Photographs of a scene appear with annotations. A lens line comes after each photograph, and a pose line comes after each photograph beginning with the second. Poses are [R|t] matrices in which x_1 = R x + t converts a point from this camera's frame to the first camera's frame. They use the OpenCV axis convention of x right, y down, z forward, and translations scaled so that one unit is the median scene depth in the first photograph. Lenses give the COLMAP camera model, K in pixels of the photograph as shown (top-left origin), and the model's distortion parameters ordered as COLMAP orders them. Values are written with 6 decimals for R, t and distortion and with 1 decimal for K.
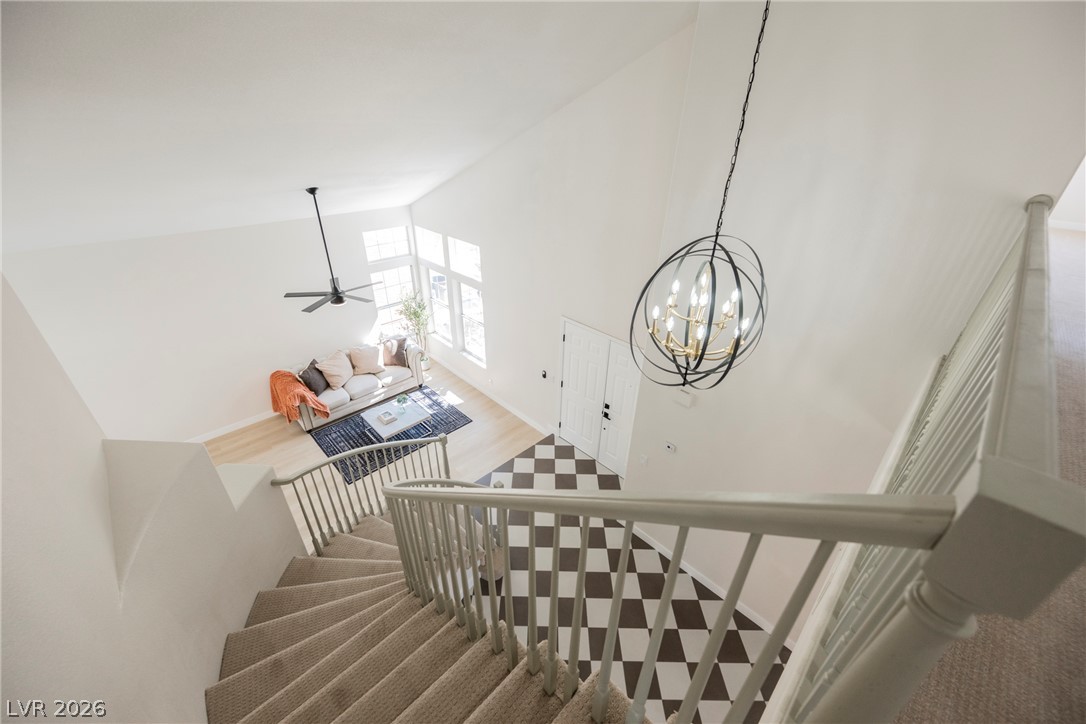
lens RADIAL K [[422.9, 0, 543.0], [0, 422.9, 362.0], [0, 0, 1]] dist [-0.004283, -0.000471]
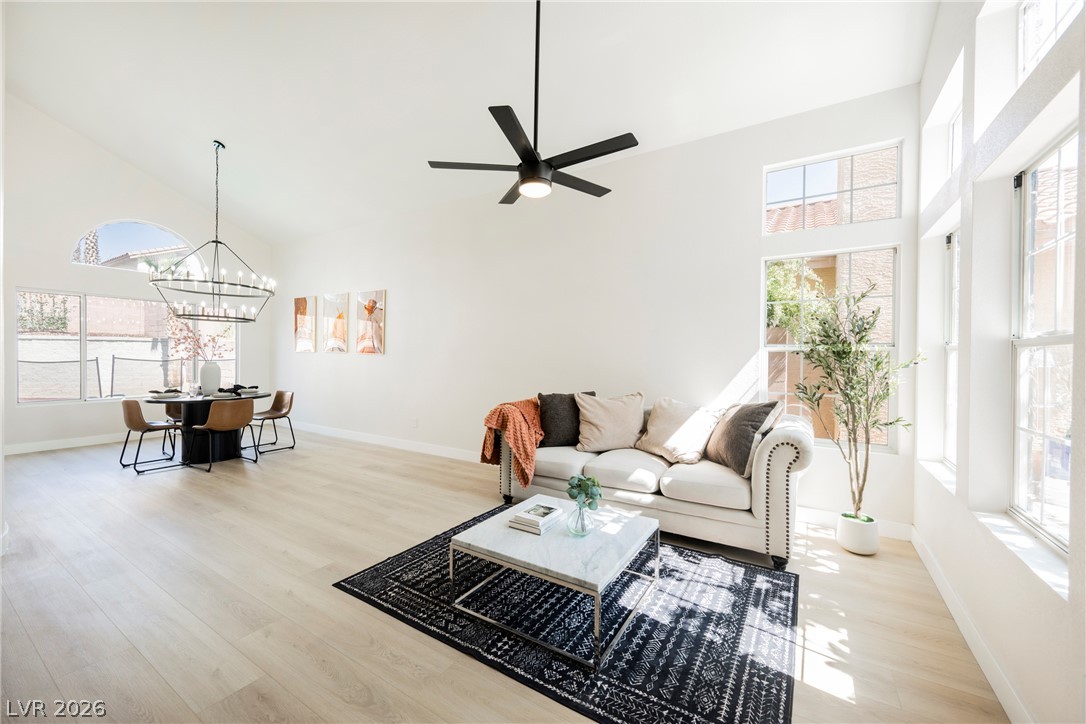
lens RADIAL K [[422.9, 0, 543.0], [0, 422.9, 362.0], [0, 0, 1]] dist [-0.004283, -0.000471]
pose [[0.238628, -0.006309, -0.971091, -0.030868], [-0.494627, 0.859757, -0.127131, 0.055856], [0.835704, 0.510665, 0.202041, 0.755484]]
